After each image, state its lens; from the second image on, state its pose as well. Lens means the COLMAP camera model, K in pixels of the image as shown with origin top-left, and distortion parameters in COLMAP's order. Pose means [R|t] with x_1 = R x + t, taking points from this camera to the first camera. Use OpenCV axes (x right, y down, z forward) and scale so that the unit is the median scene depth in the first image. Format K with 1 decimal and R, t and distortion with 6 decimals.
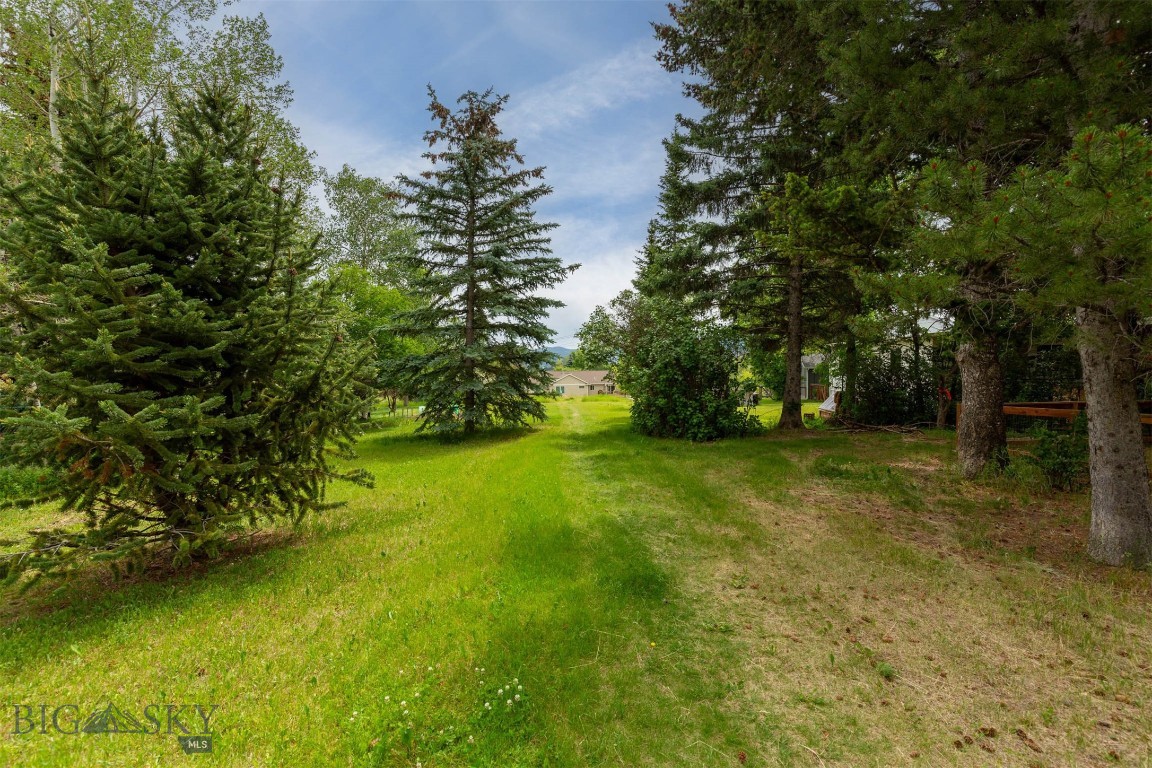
lens RADIAL K [[522.4, 0, 580.5], [0, 522.4, 386.2], [0, 0, 1]] dist [0.011915, -0.001974]
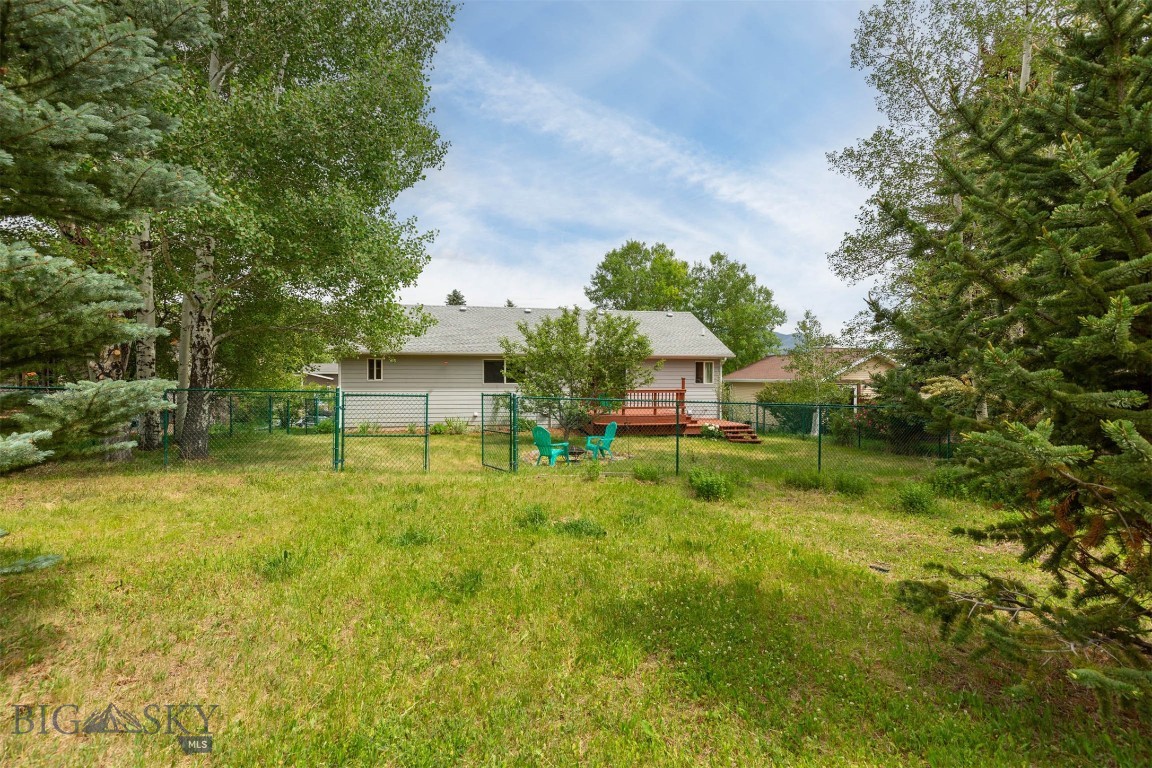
lens RADIAL K [[522.4, 0, 580.1], [0, 522.4, 379.2], [0, 0, 1]] dist [0.011915, -0.001974]
pose [[0.120795, 0.024662, -0.992371, -0.389646], [-0.049660, 0.998590, 0.018772, 0.000657], [0.991435, 0.047013, 0.121849, 0.336989]]
